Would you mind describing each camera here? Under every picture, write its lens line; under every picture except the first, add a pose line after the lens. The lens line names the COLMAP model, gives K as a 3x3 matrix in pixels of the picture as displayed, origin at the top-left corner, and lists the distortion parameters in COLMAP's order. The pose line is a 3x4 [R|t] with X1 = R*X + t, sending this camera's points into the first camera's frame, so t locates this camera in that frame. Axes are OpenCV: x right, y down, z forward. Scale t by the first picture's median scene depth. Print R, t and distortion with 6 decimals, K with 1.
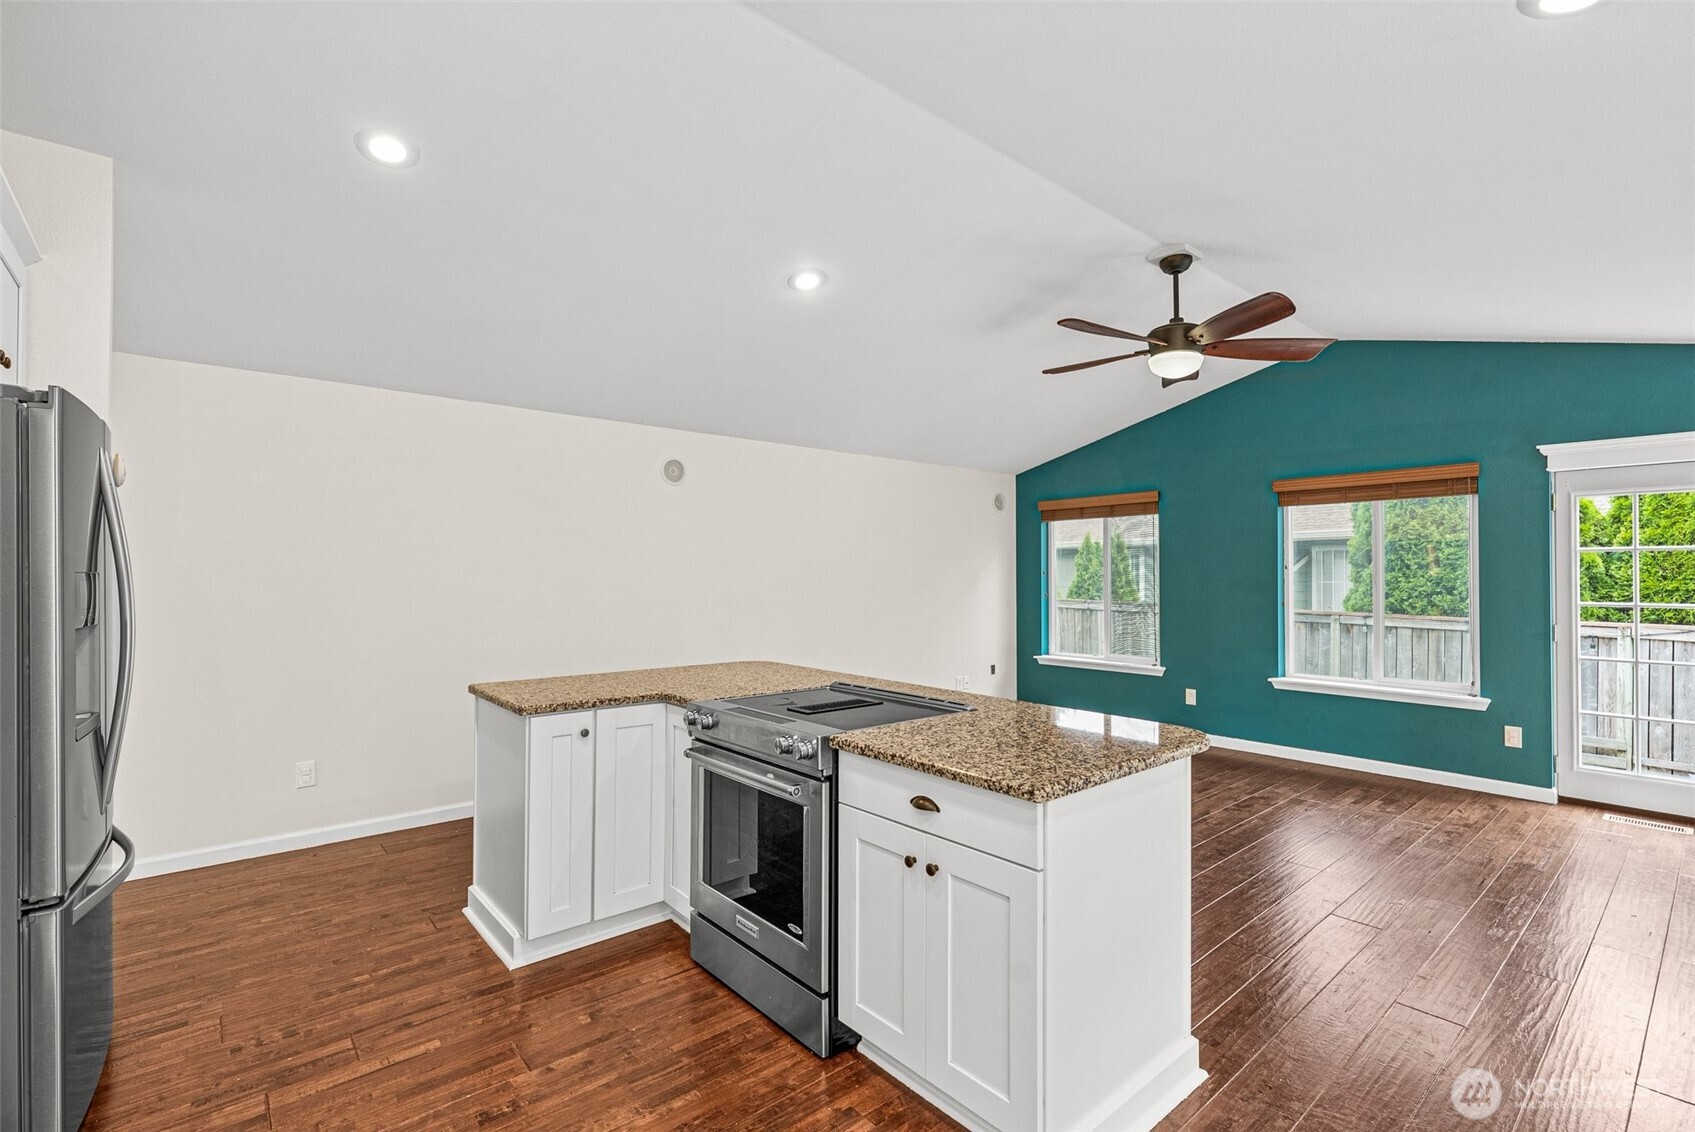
lens RADIAL K [[766.0, 0, 857.3], [0, 766.0, 566.7], [0, 0, 1]] dist [-0.000621, 0.000040]
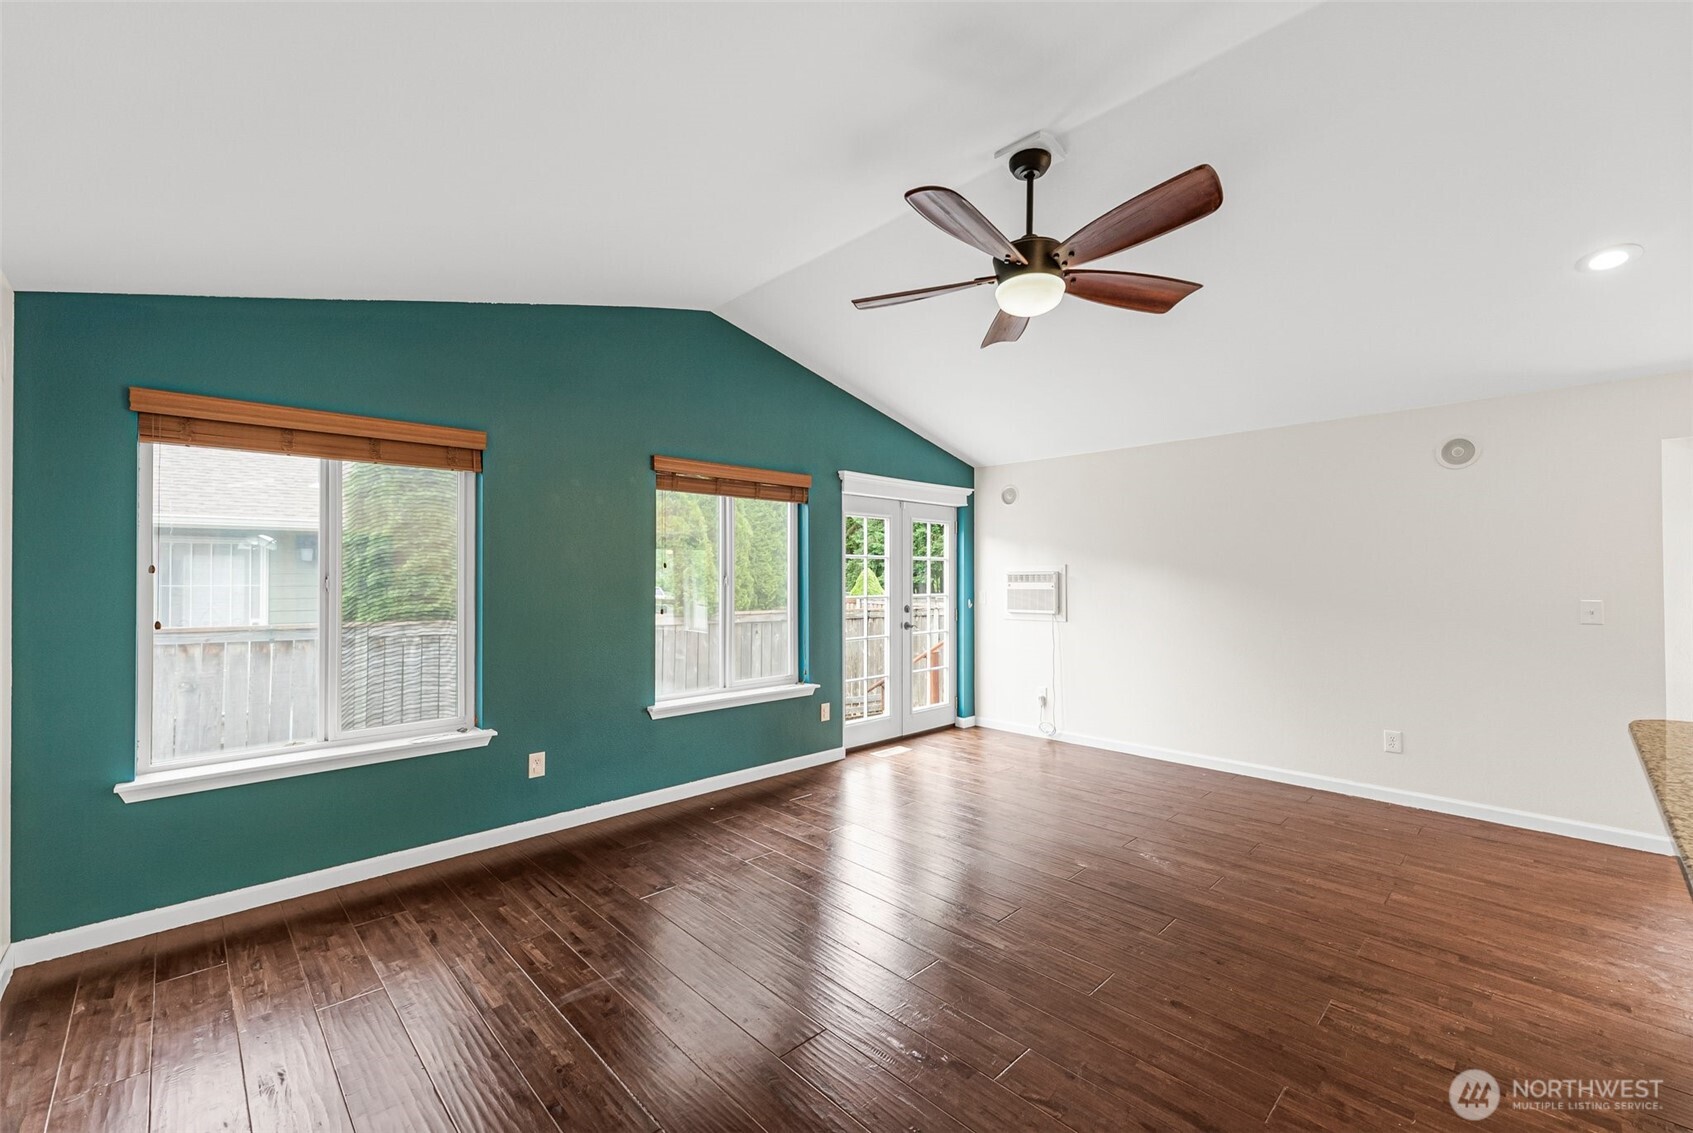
lens RADIAL K [[690.7, 0, 855.9], [0, 690.7, 569.0], [0, 0, 1]] dist [0.001662, 0.000325]
pose [[-0.061746, 0.011180, 0.998029, -0.273637], [-0.010463, 0.999875, -0.011848, 0.016411], [-0.998037, -0.011174, -0.061622, 1.302674]]
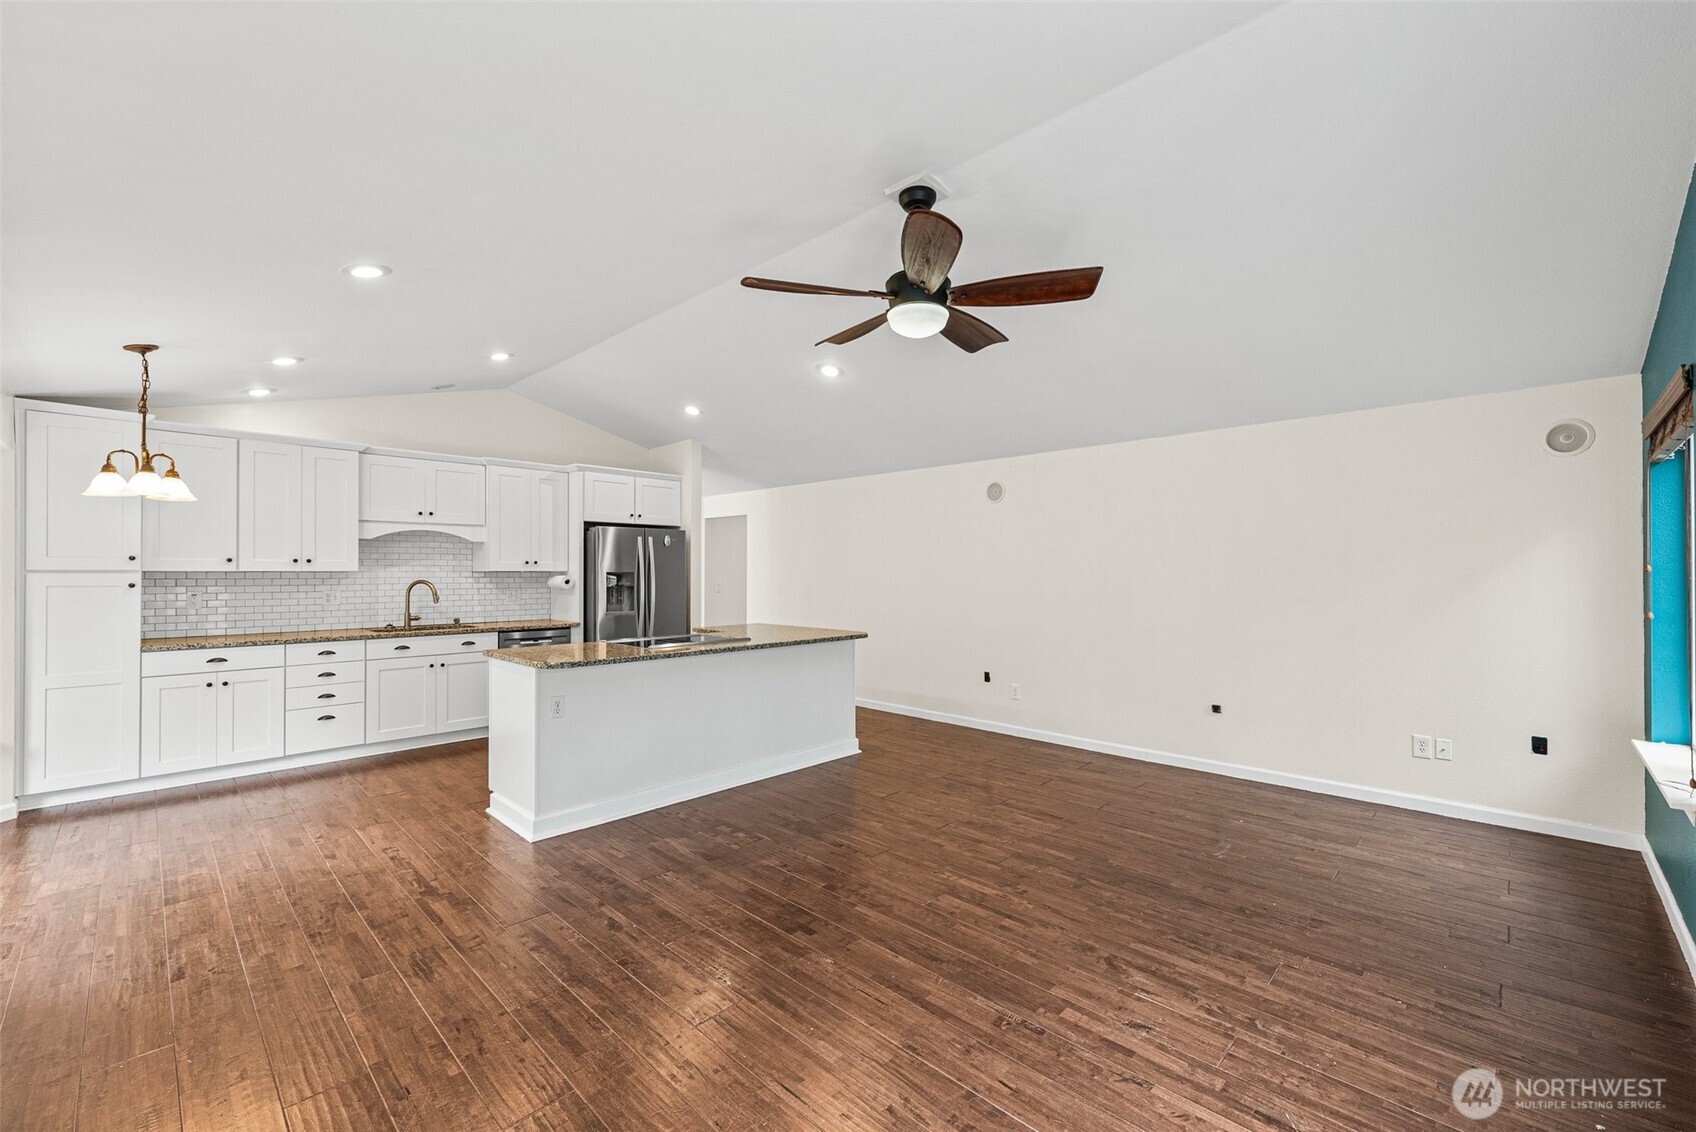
lens RADIAL K [[691.9, 0, 857.4], [0, 691.9, 568.5], [0, 0, 1]] dist [0.001662, 0.000325]
pose [[0.094204, -0.006736, -0.995530, 1.248576], [0.009810, 0.999935, -0.005838, 0.010604], [0.995505, -0.009216, 0.094264, 0.924661]]
